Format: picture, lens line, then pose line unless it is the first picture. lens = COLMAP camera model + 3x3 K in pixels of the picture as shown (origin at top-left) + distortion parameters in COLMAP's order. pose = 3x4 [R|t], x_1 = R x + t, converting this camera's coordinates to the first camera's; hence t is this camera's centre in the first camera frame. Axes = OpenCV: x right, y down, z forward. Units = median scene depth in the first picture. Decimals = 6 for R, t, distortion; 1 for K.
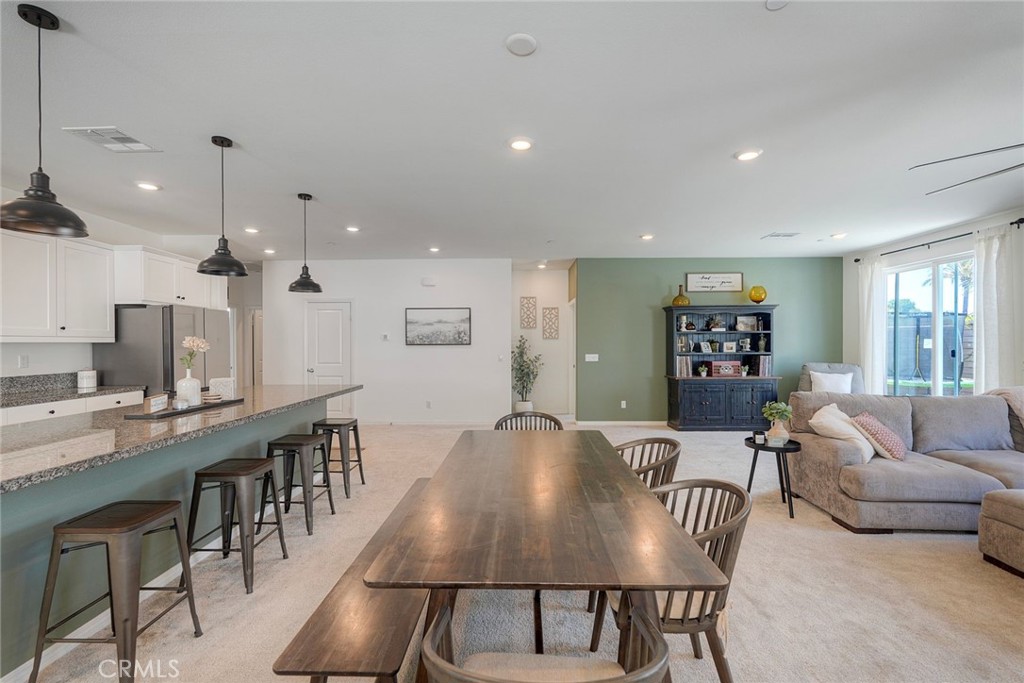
lens RADIAL K [[445.8, 0, 515.2], [0, 445.8, 343.7], [0, 0, 1]] dist [-0.002668, 0.001388]
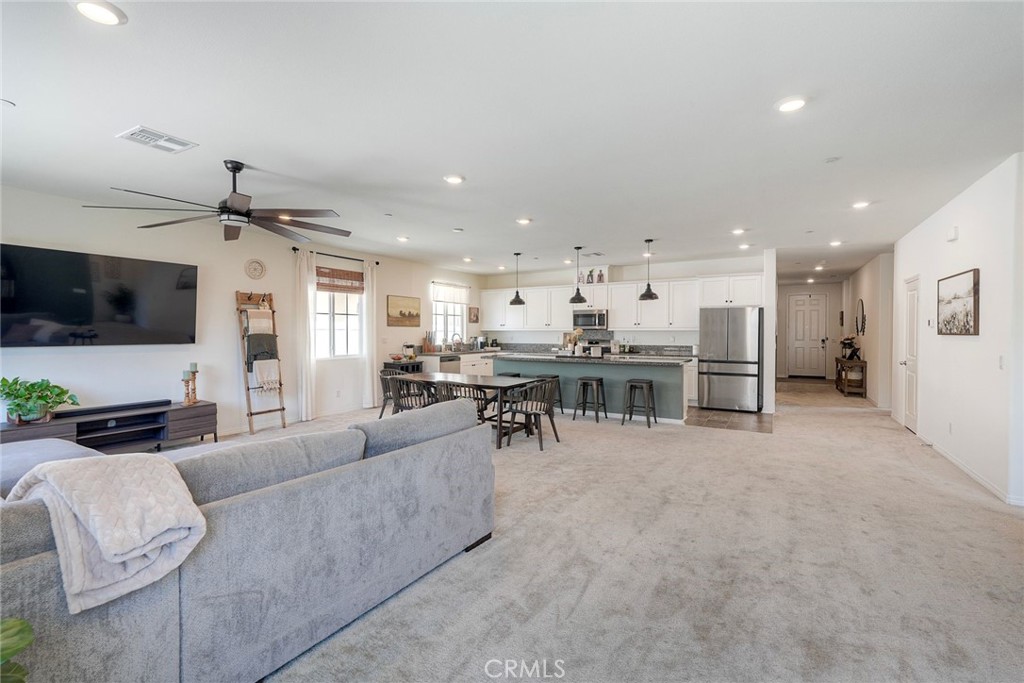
lens RADIAL K [[445.8, 0, 510.5], [0, 445.8, 337.4], [0, 0, 1]] dist [-0.002668, 0.001388]
pose [[-0.496312, 0.015229, -0.868011, 0.707281], [0.000290, 0.999849, 0.017376, -0.004670], [0.868144, 0.008372, -0.496241, 0.814490]]
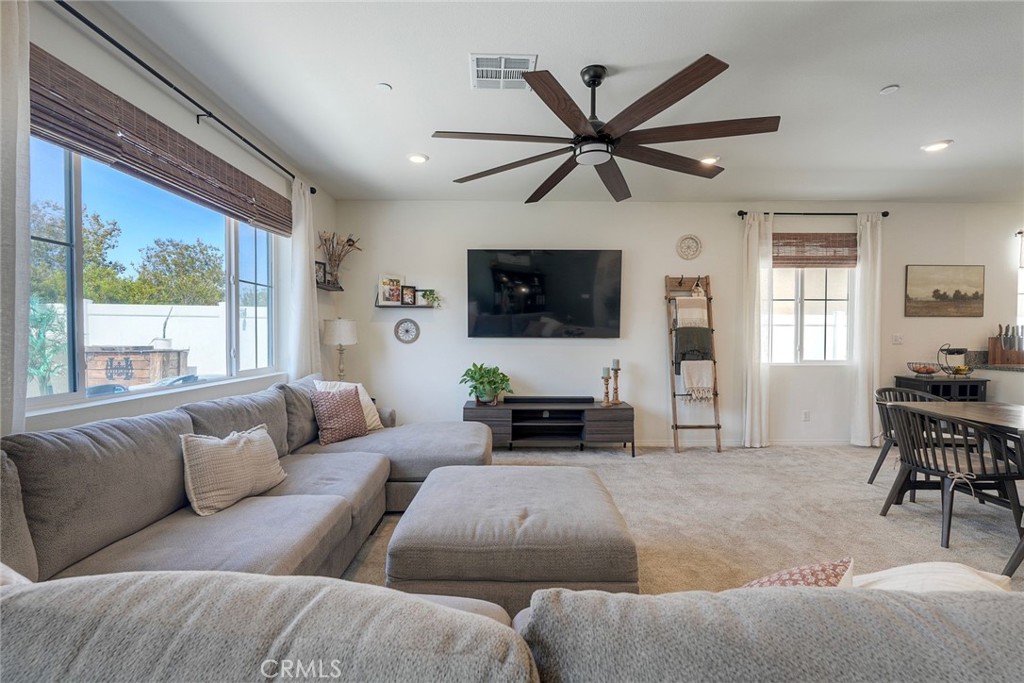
lens RADIAL K [[445.8, 0, 512.6], [0, 445.8, 343.0], [0, 0, 1]] dist [-0.002668, 0.001388]
pose [[-0.999642, 0.002320, -0.026672, 0.487104], [0.001683, 0.999713, 0.023888, 0.010763], [0.026720, 0.023834, -0.999359, 0.638896]]
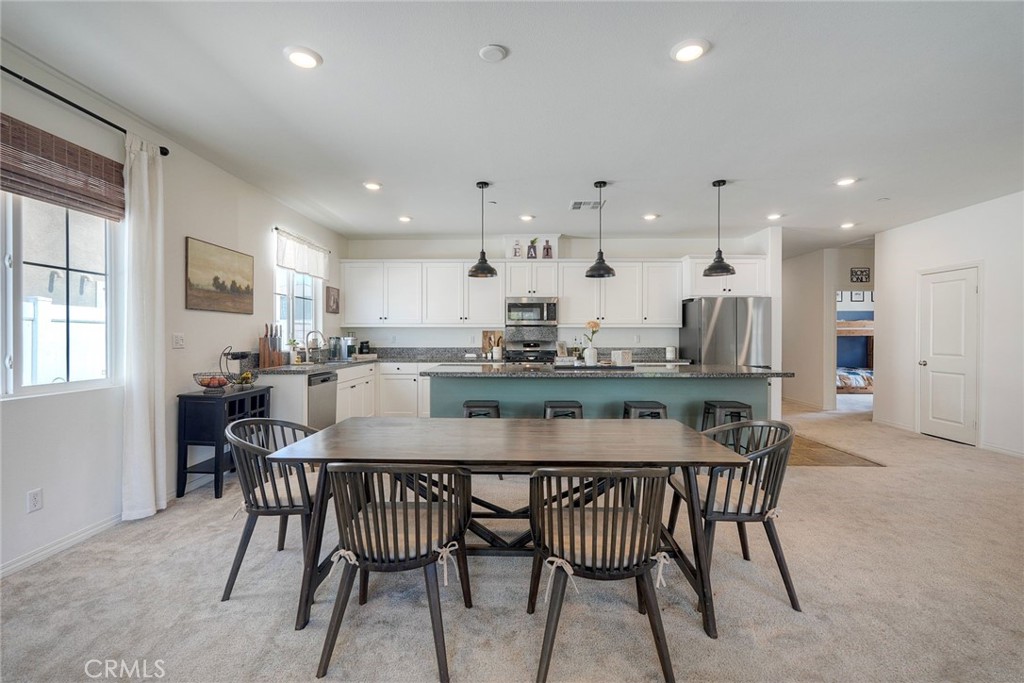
lens RADIAL K [[445.8, 0, 508.7], [0, 445.8, 337.5], [0, 0, 1]] dist [-0.002668, 0.001388]
pose [[-0.011346, 0.005583, -0.999920, 0.338744], [-0.003954, 0.999976, 0.005628, 0.014625], [0.999928, 0.004018, -0.011323, 0.310202]]
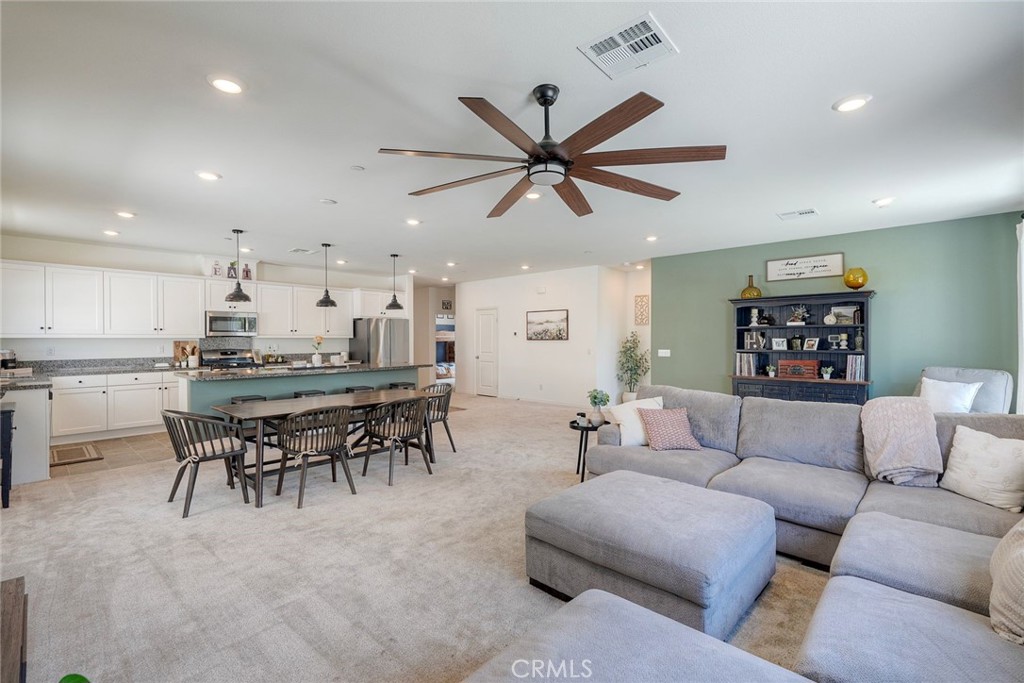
lens RADIAL K [[445.8, 0, 512.0], [0, 445.8, 342.7], [0, 0, 1]] dist [-0.002668, 0.001388]
pose [[0.746959, 0.007883, -0.664824, 0.627049], [-0.001821, 0.999950, 0.009811, -0.001829], [0.664868, -0.006118, 0.746936, -0.008552]]
